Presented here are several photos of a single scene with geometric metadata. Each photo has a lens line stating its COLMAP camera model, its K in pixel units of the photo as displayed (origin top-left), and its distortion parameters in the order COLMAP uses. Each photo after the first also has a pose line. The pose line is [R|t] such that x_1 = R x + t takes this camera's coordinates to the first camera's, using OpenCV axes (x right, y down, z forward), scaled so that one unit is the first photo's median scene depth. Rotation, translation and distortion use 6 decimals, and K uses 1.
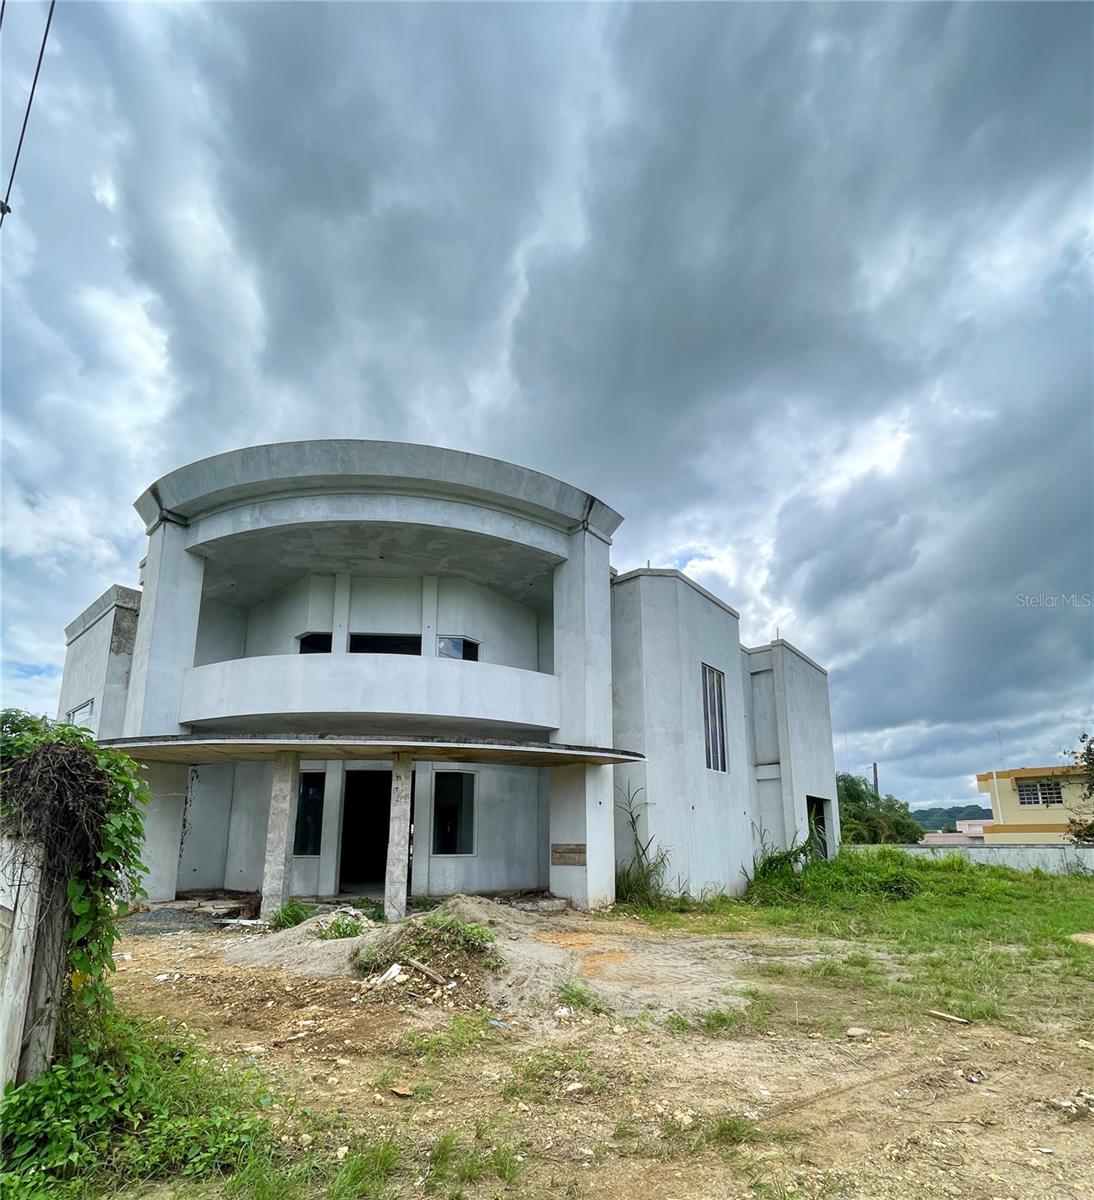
lens RADIAL K [[617.5, 0, 545.1], [0, 617.5, 726.5], [0, 0, 1]] dist [-0.012574, -0.000344]
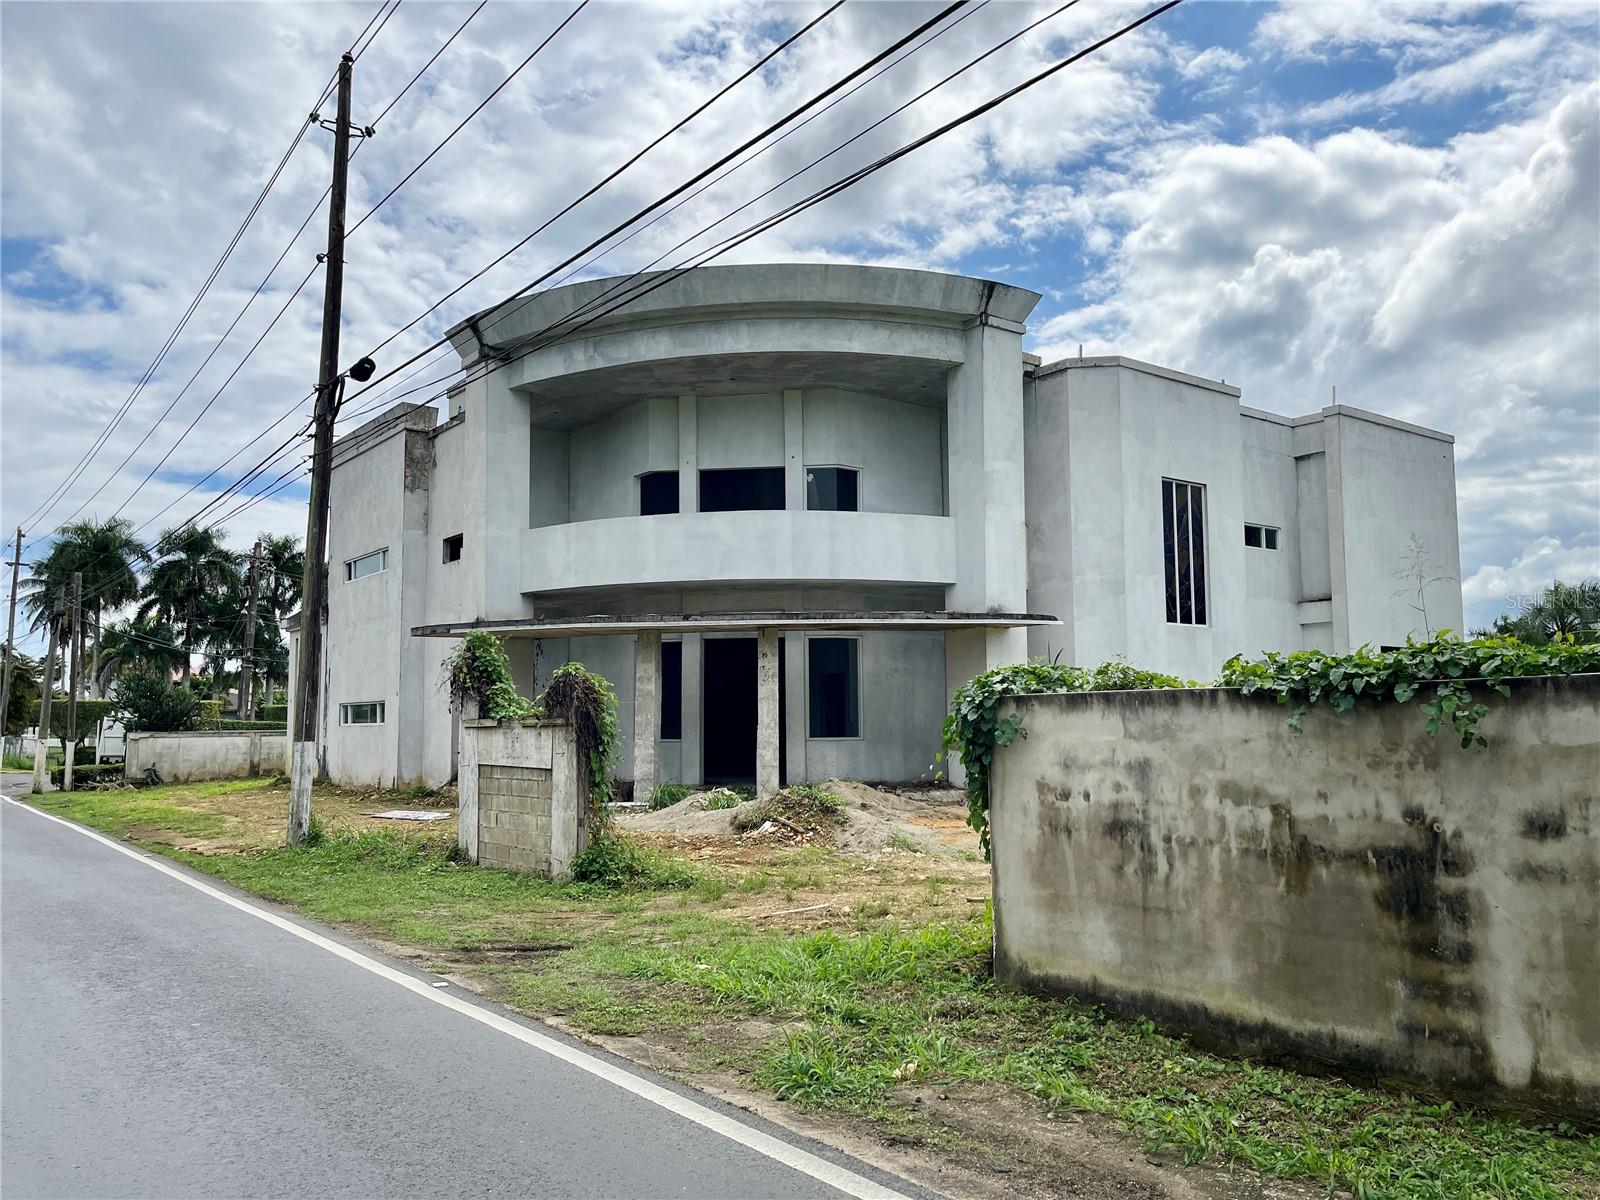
lens RADIAL K [[1220.6, 0, 800.0], [0, 1220.6, 600.0], [0, 0, 1]] dist [0.000304, -0.000100]
pose [[0.977917, -0.027505, -0.207174, 0.152741], [0.045847, 0.995388, 0.084260, -0.118497], [0.203901, -0.091898, 0.974669, -0.597671]]
